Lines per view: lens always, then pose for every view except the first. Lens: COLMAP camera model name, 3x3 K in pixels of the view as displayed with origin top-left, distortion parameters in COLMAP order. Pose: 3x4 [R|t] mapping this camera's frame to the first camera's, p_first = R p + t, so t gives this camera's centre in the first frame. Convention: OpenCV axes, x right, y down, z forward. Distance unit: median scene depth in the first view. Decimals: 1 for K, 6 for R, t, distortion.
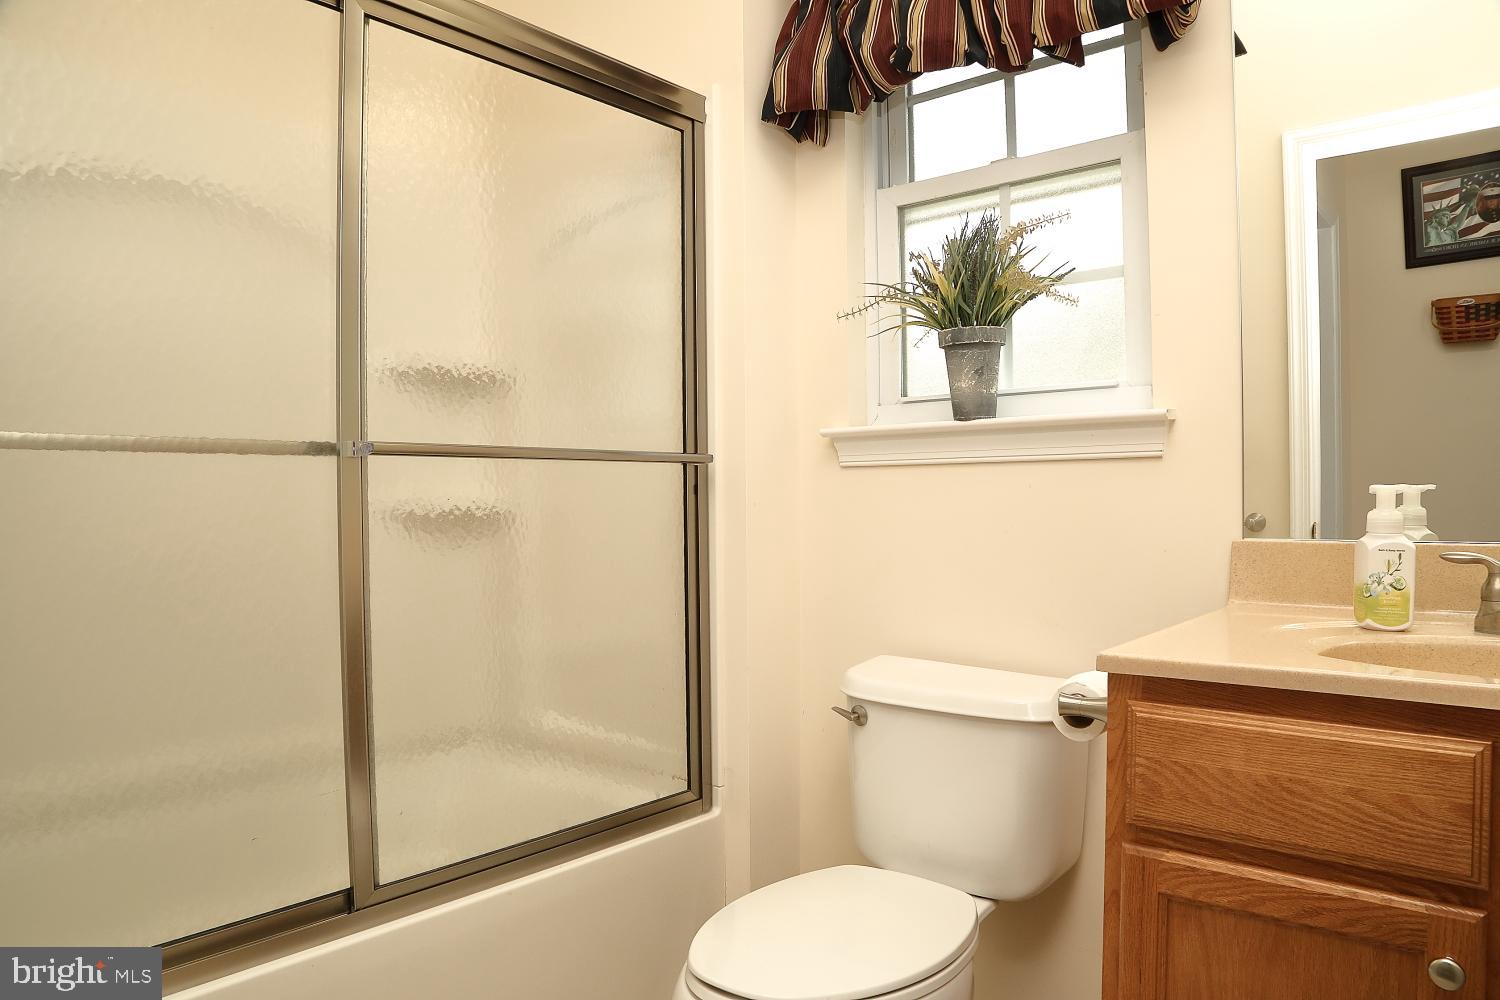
lens RADIAL K [[1029.3, 0, 747.5], [0, 1029.3, 509.4], [0, 0, 1]] dist [-0.122361, 0.071326]
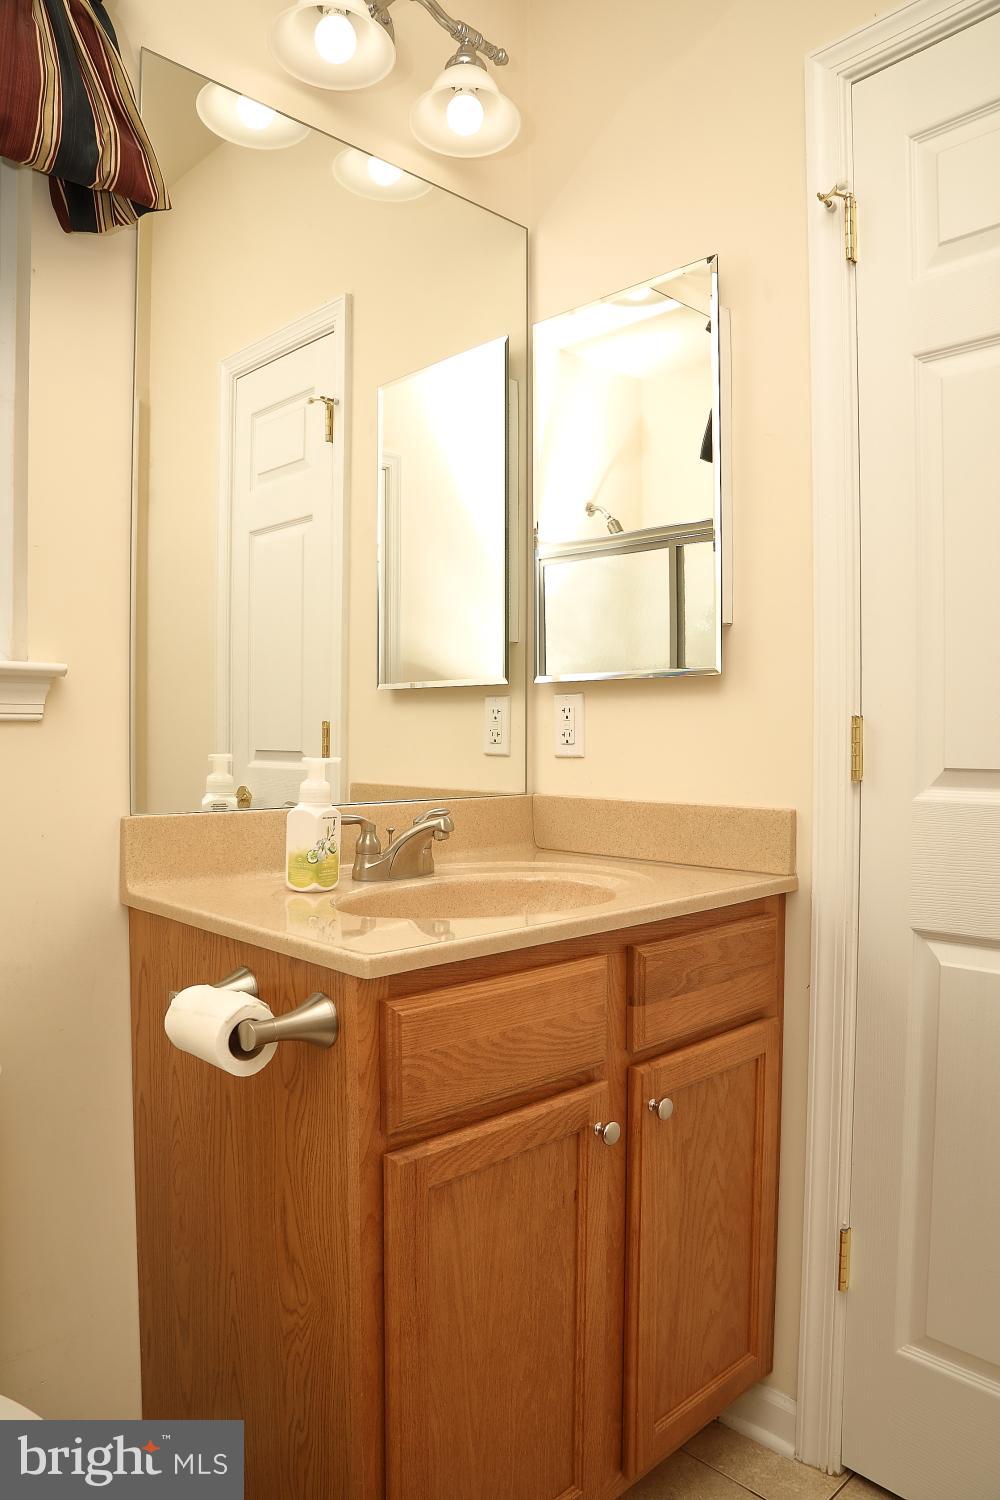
lens RADIAL K [[1029.3, 0, 500.0], [0, 1029.3, 750.0], [0, 0, 1]] dist [-0.122361, 0.071326]
pose [[0.097774, -0.005310, 0.995194, -0.557219], [0.009619, 0.999944, 0.004391, -0.044461], [-0.995162, 0.009143, 0.097820, 0.844128]]
